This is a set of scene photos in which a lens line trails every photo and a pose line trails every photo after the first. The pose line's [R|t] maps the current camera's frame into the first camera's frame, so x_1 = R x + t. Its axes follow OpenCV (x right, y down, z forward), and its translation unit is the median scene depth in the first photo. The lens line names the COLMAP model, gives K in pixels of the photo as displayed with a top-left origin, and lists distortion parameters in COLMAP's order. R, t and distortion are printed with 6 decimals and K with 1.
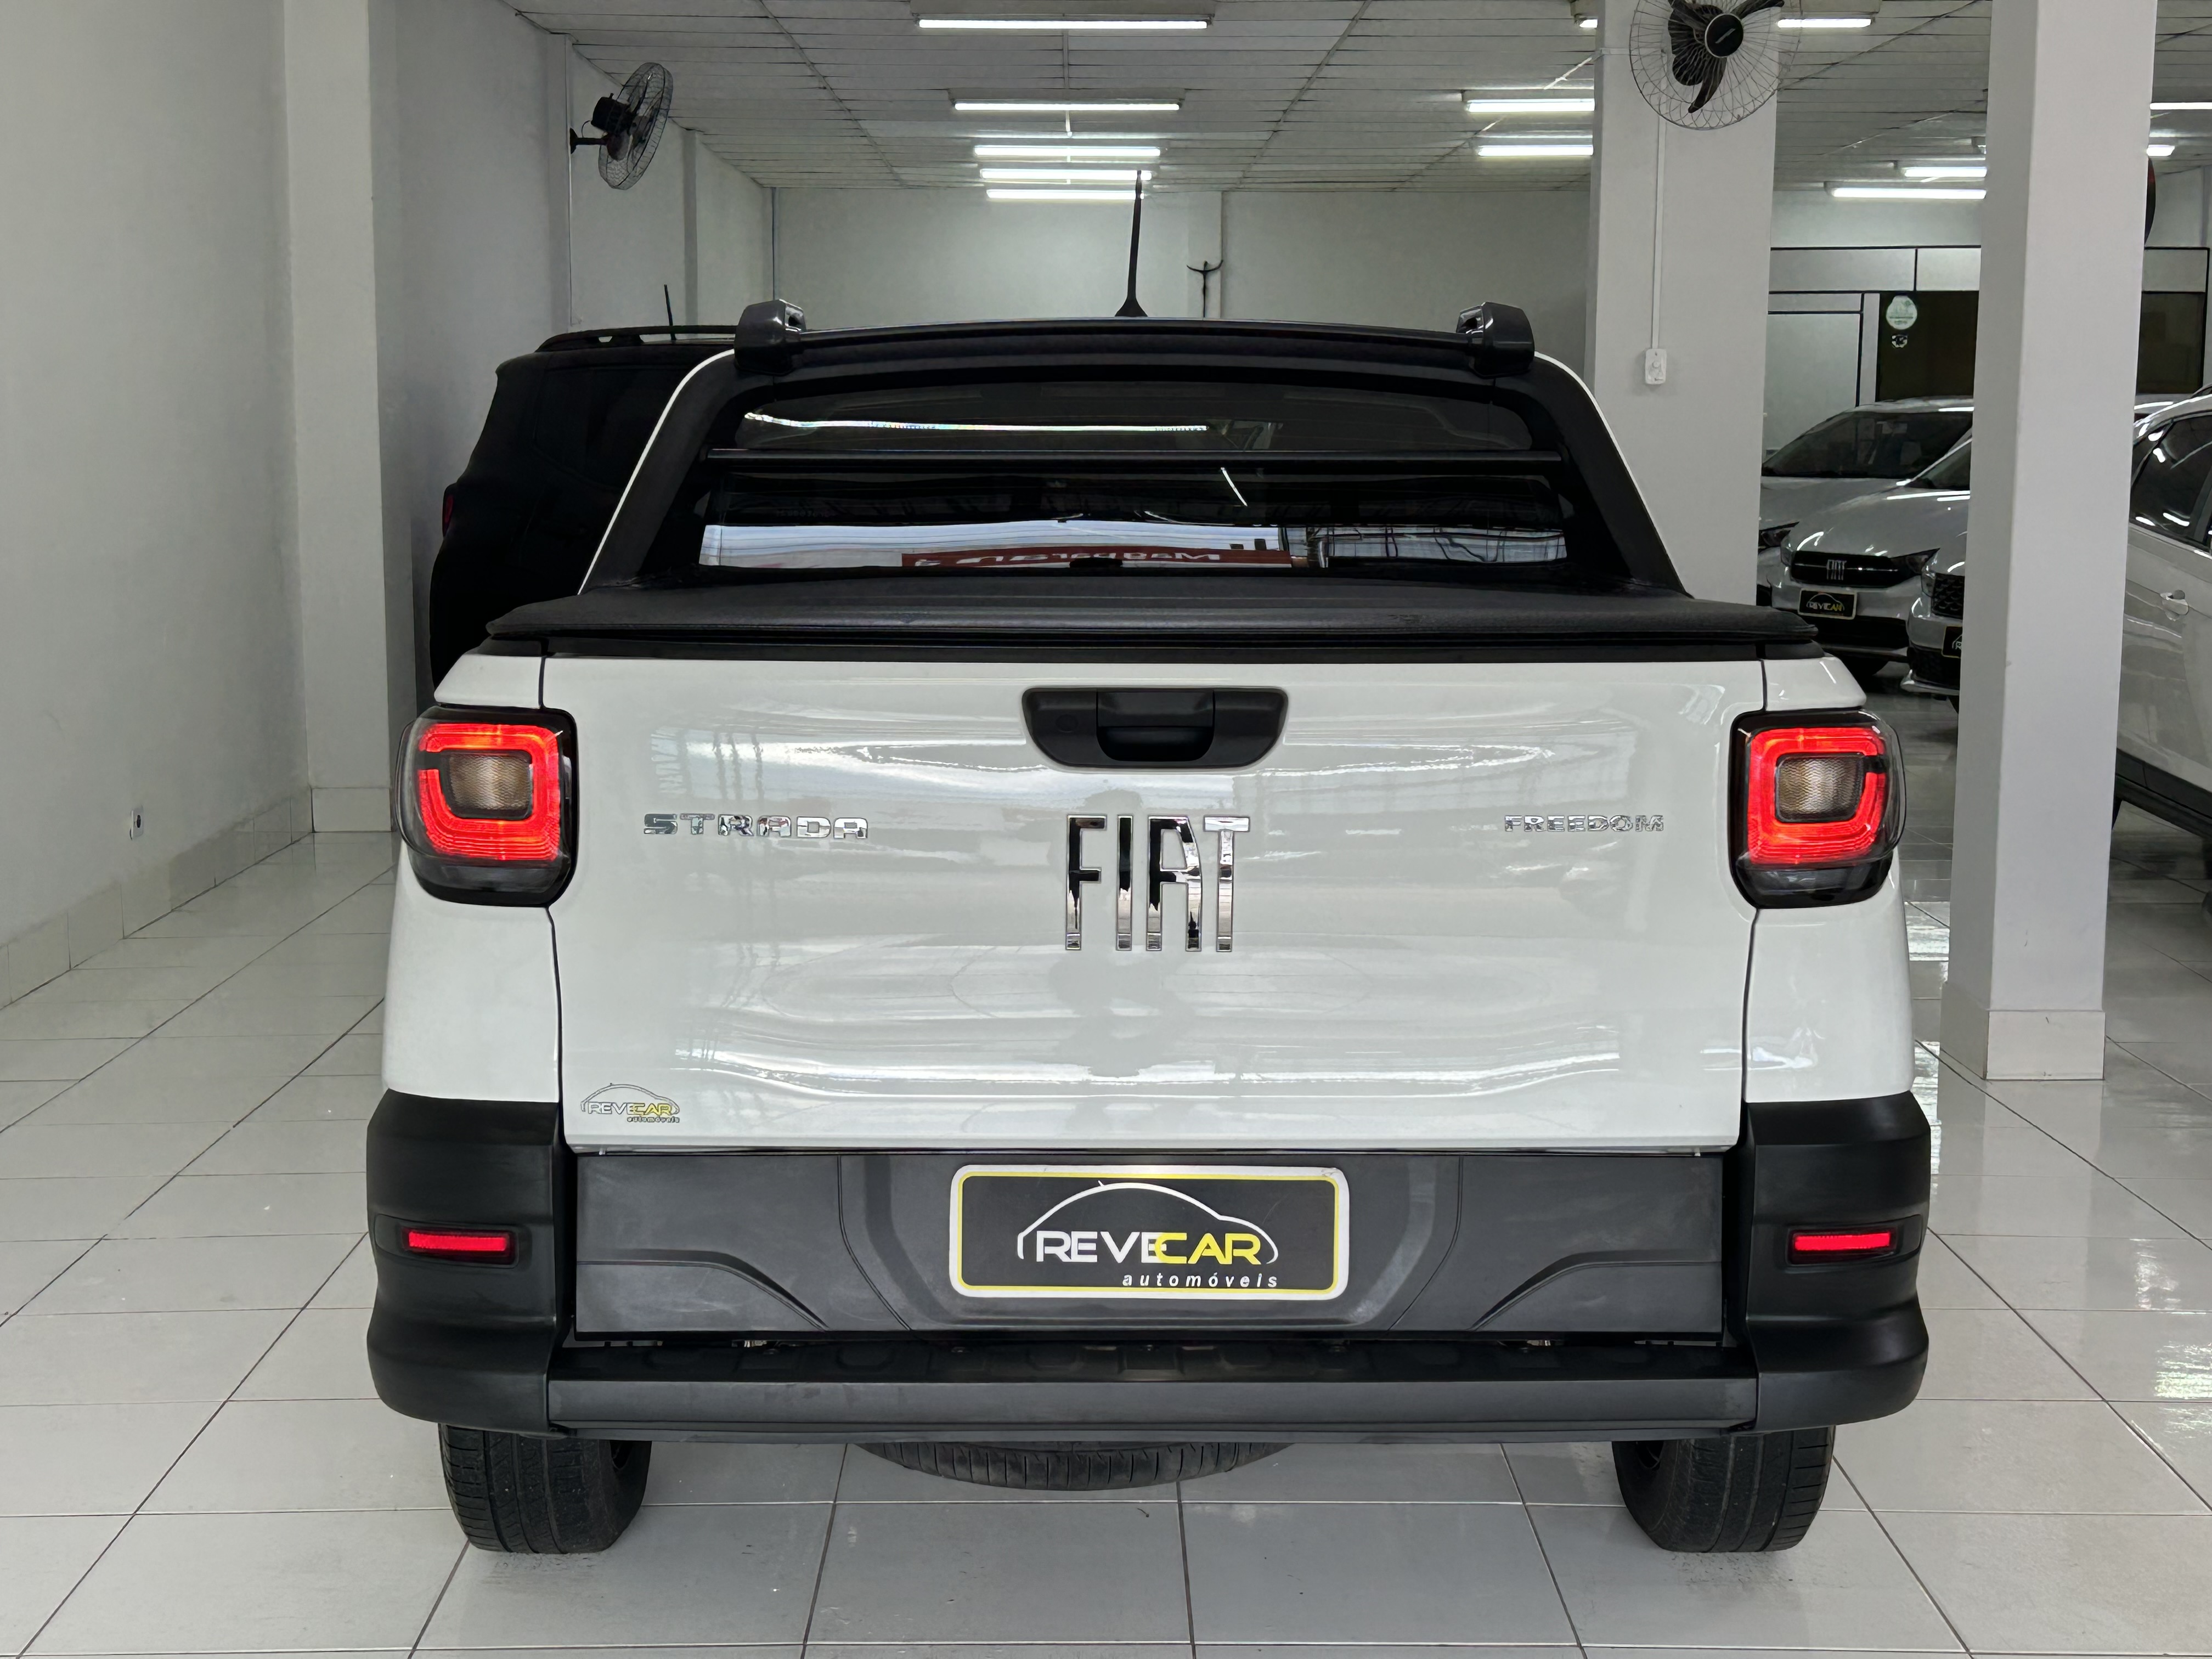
lens RADIAL K [[3142.2, 0, 1106.0], [0, 3142.2, 829.5], [0, 0, 1]] dist [0.180893, -0.501193]
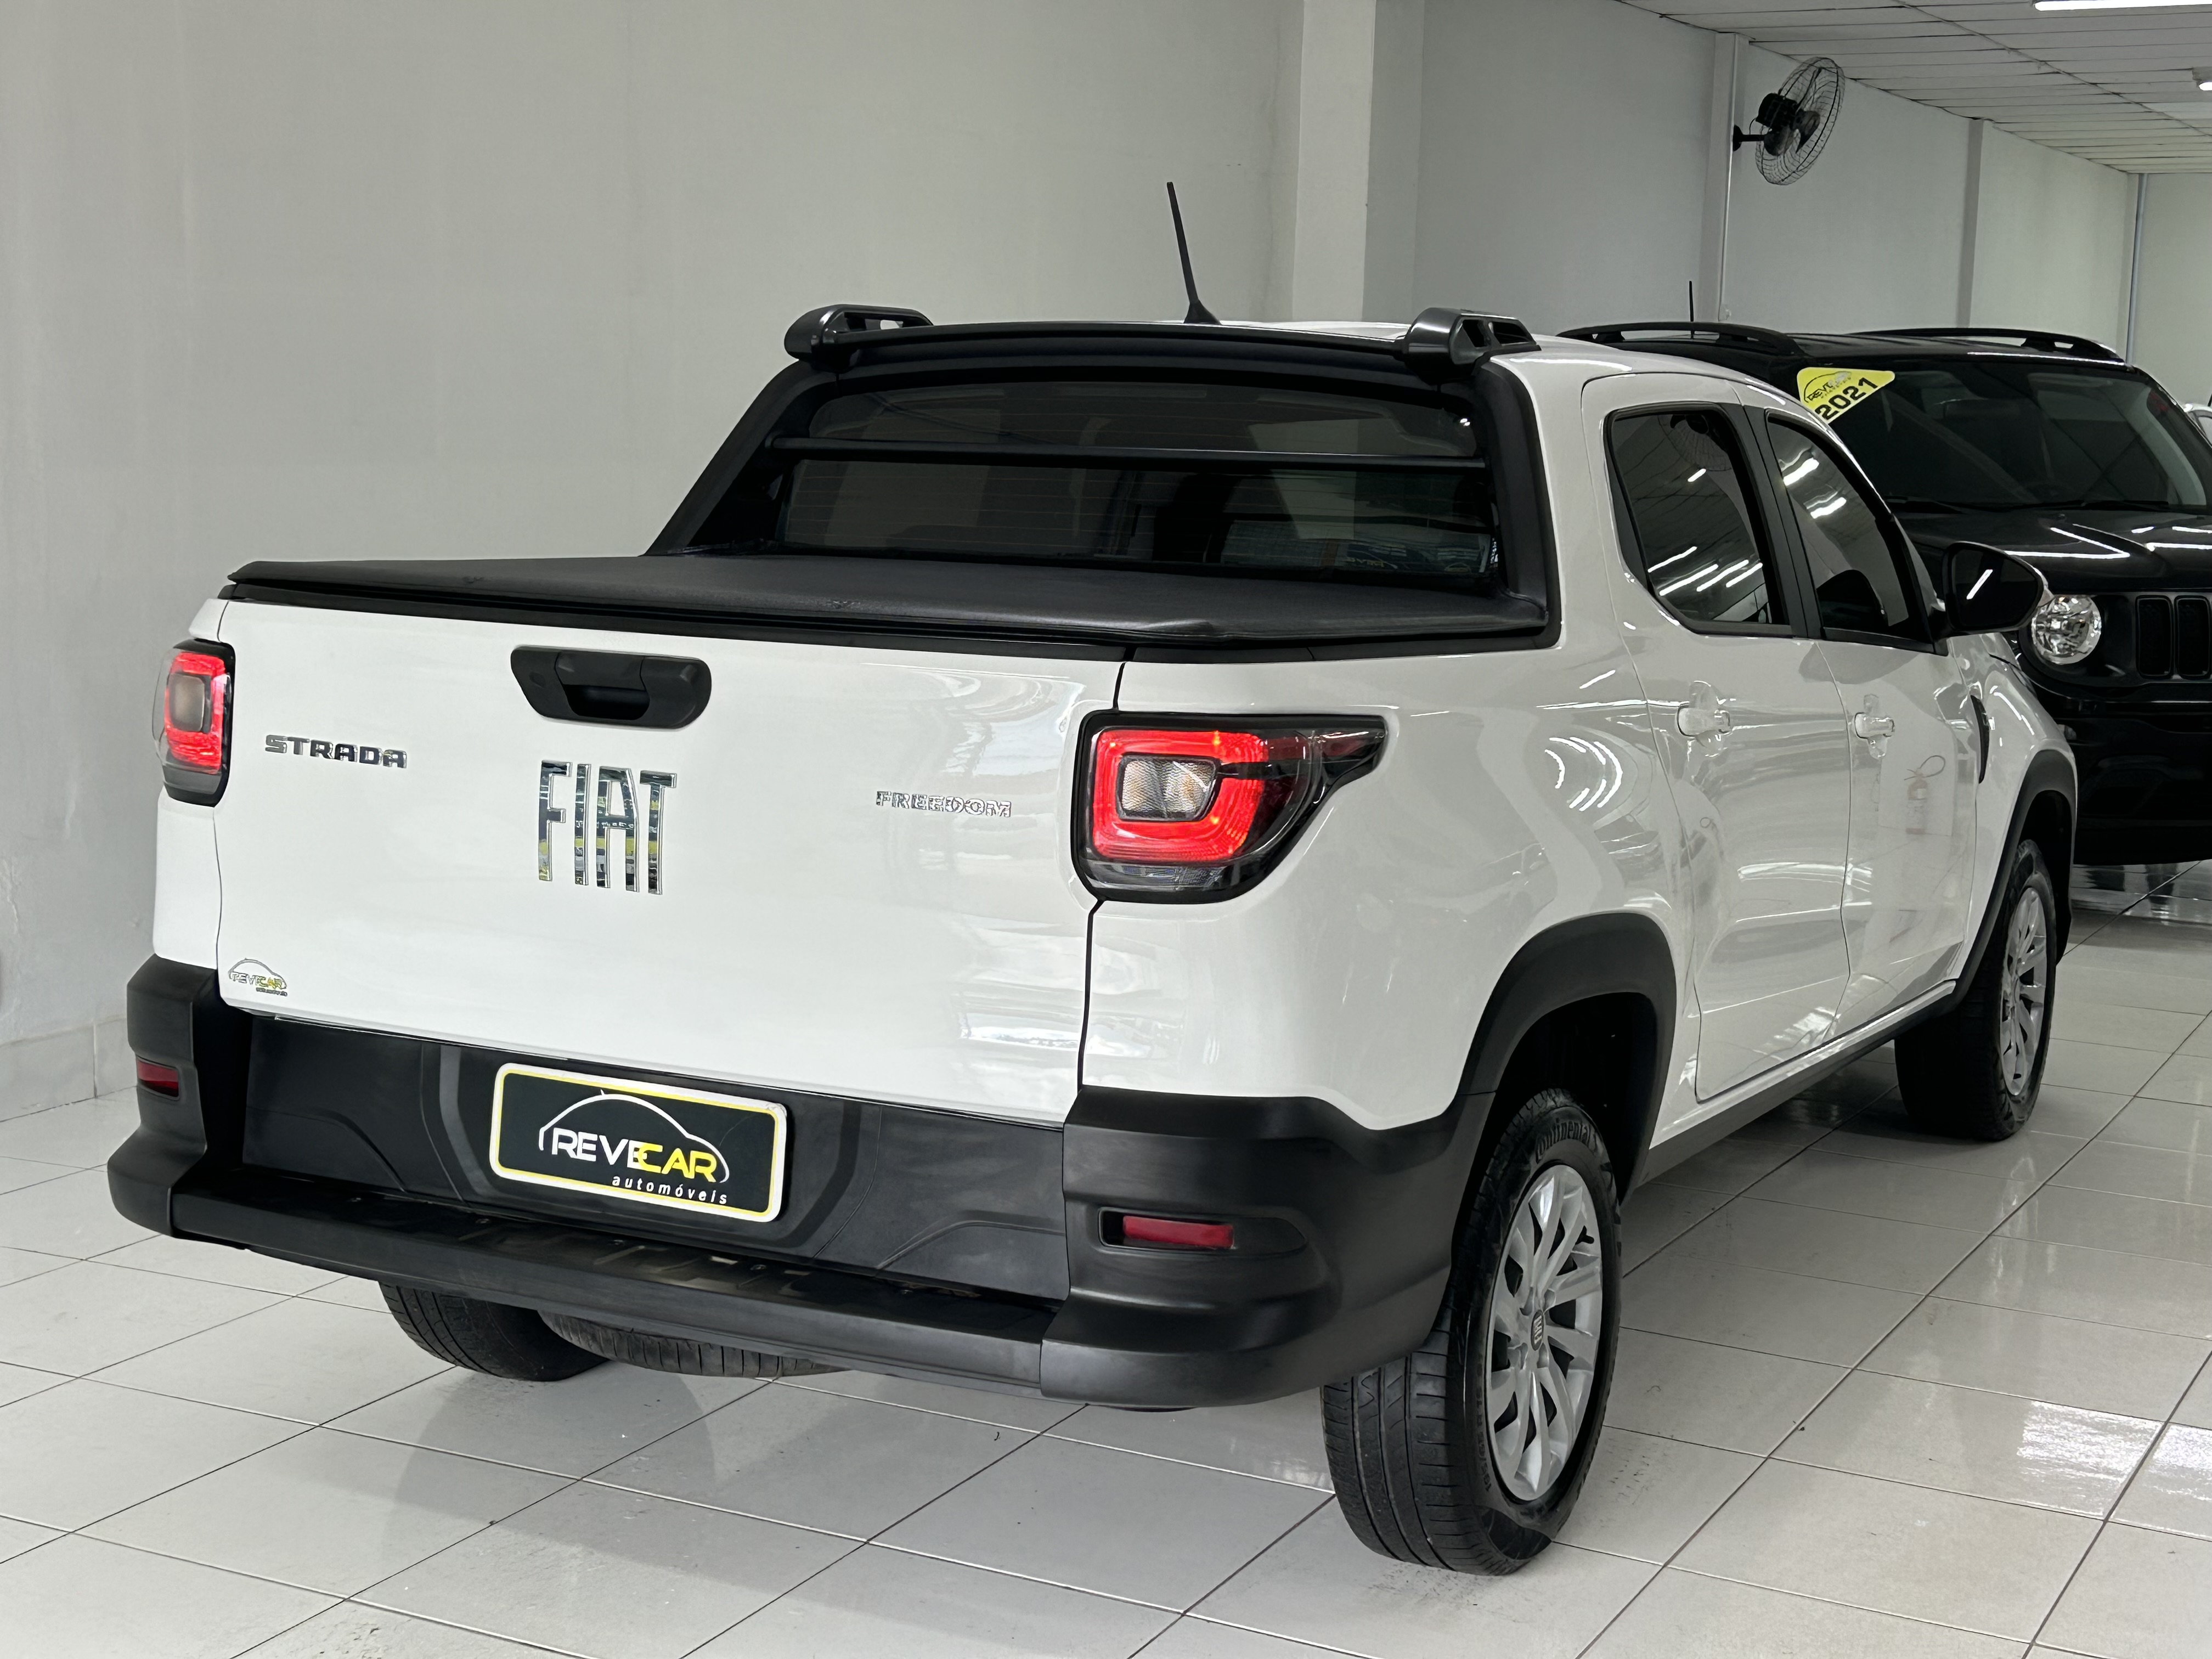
lens RADIAL K [[3142.2, 0, 1106.0], [0, 3142.2, 829.5], [0, 0, 1]] dist [0.180893, -0.501193]
pose [[0.879544, 0.080483, -0.468962, 0.677602], [-0.079479, 0.996594, 0.021971, -0.020292], [0.469133, 0.017948, 0.882945, 0.086449]]
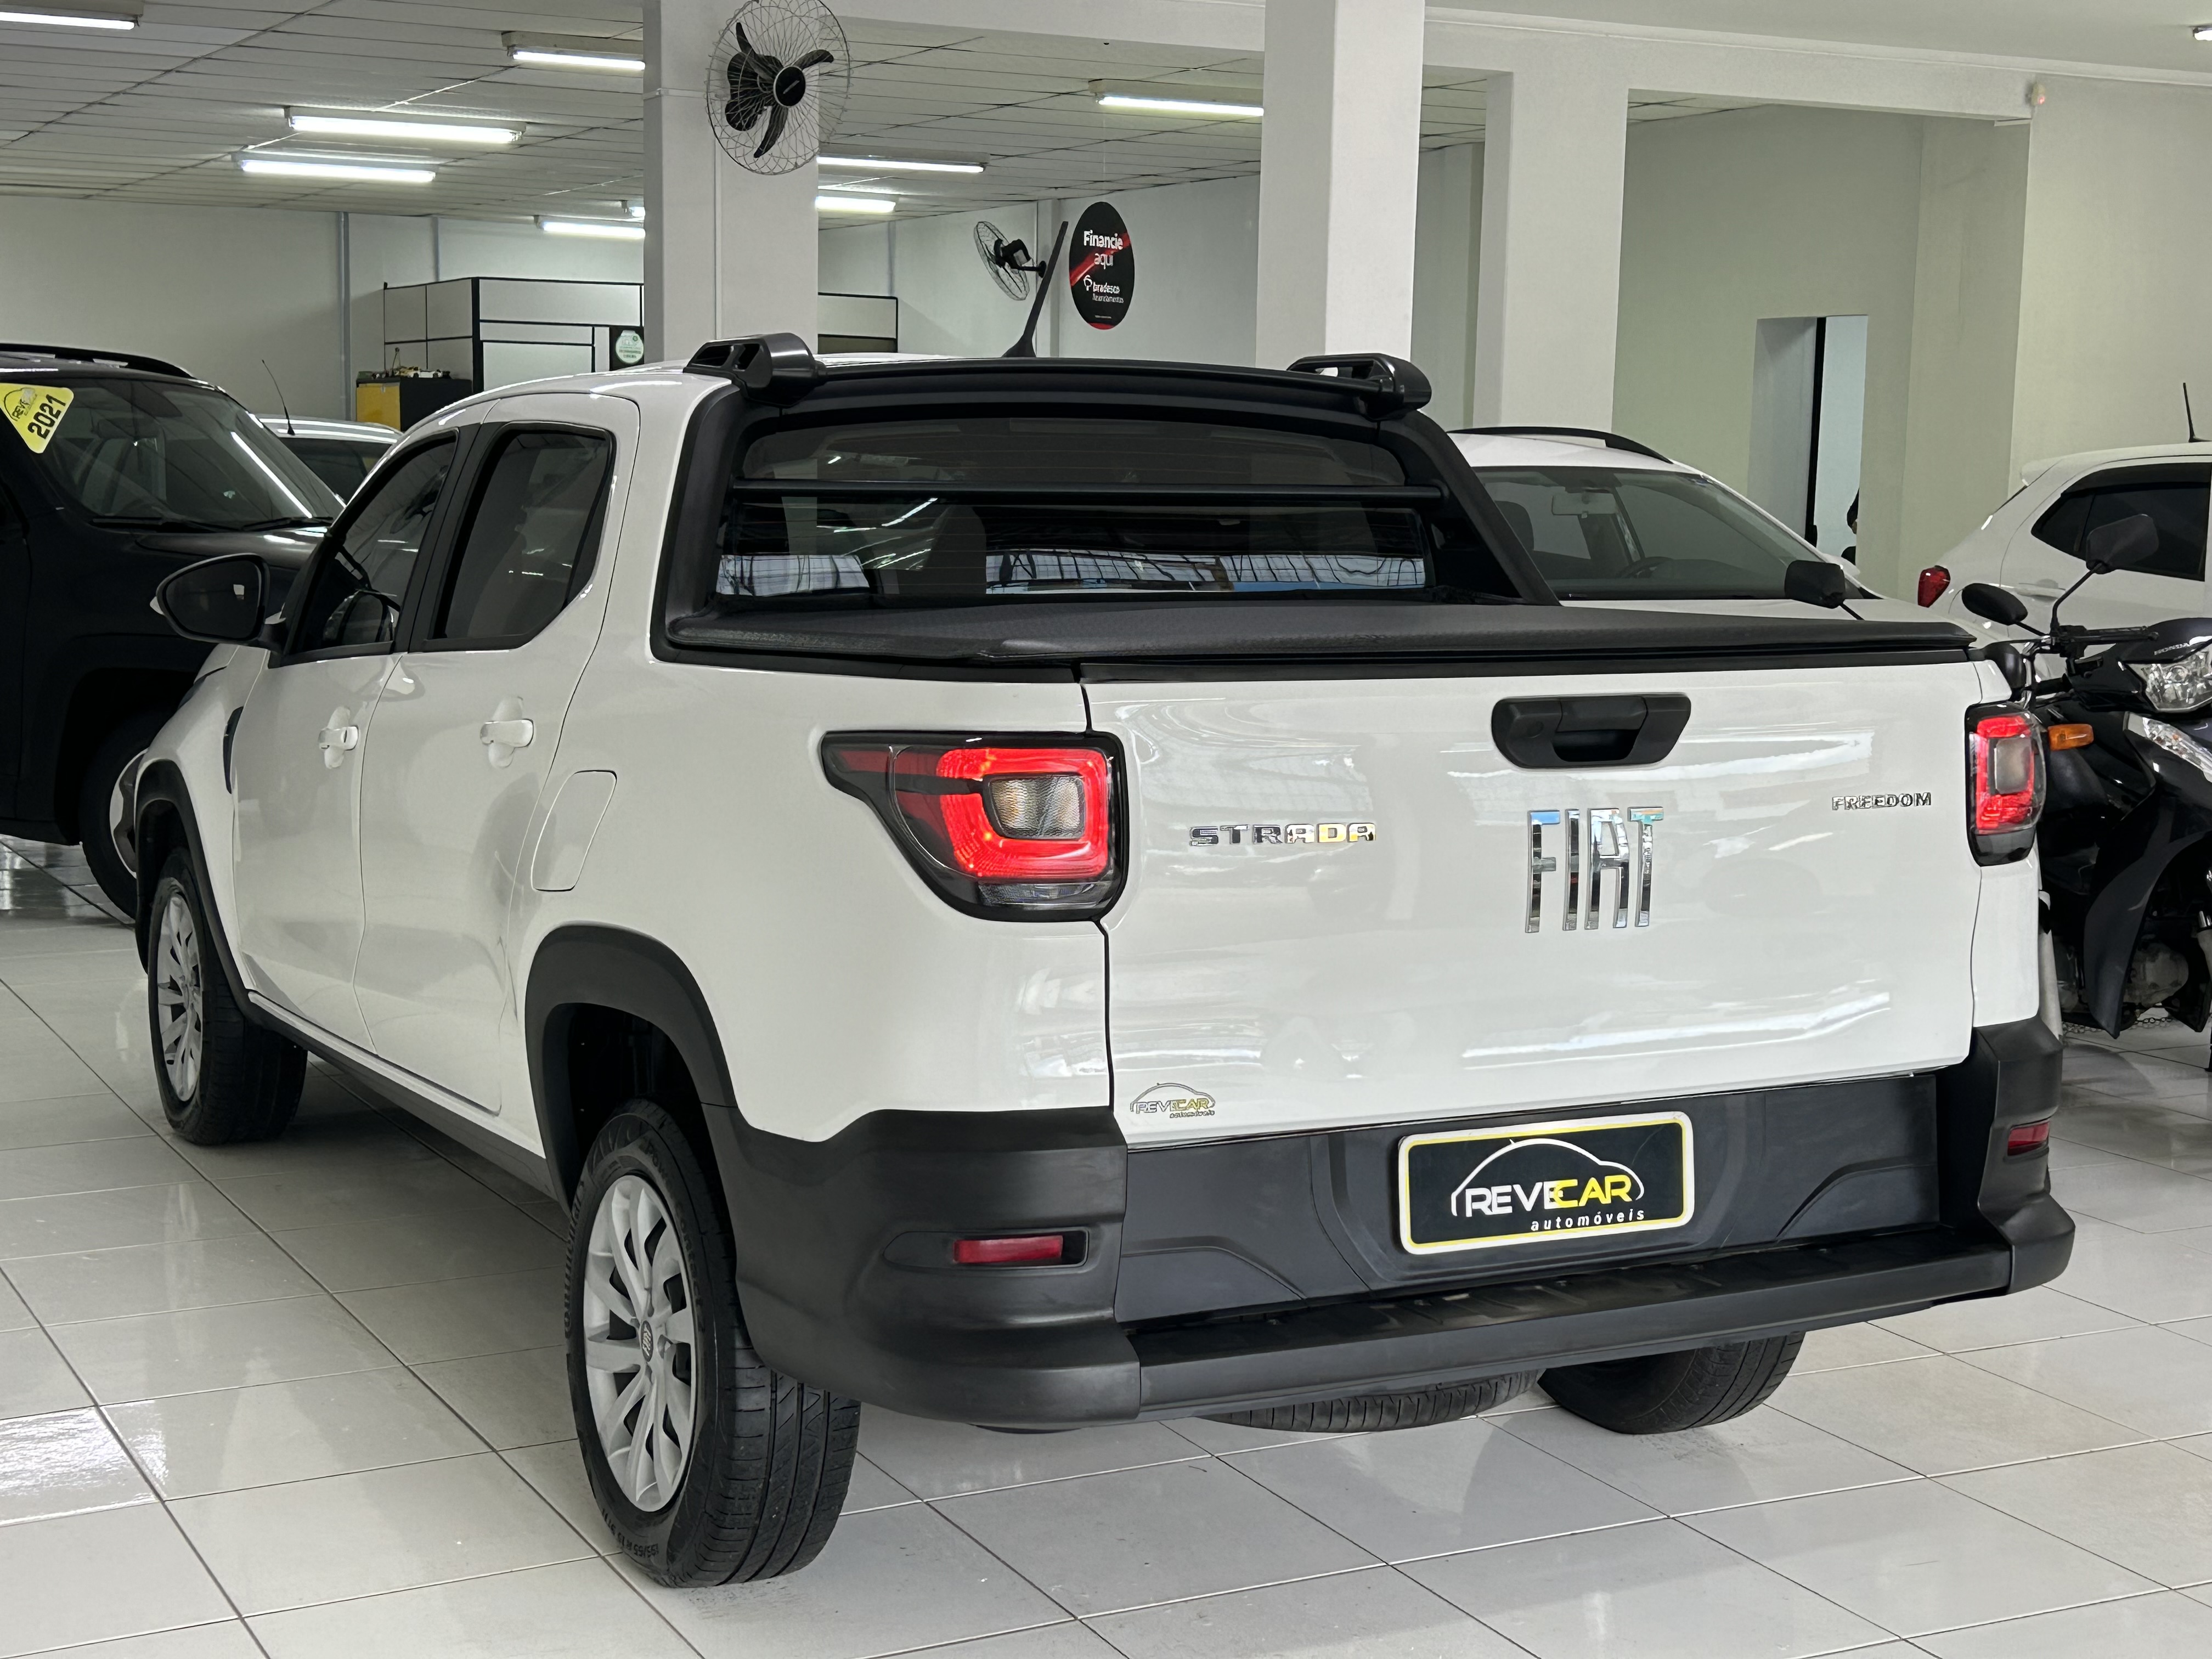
lens RADIAL K [[3142.2, 0, 1106.0], [0, 3142.2, 829.5], [0, 0, 1]] dist [0.180893, -0.501193]
pose [[0.889038, -0.042468, 0.455860, -0.635454], [0.045842, 0.998942, 0.003658, -0.009087], [-0.455533, 0.017645, 0.890044, 0.066515]]
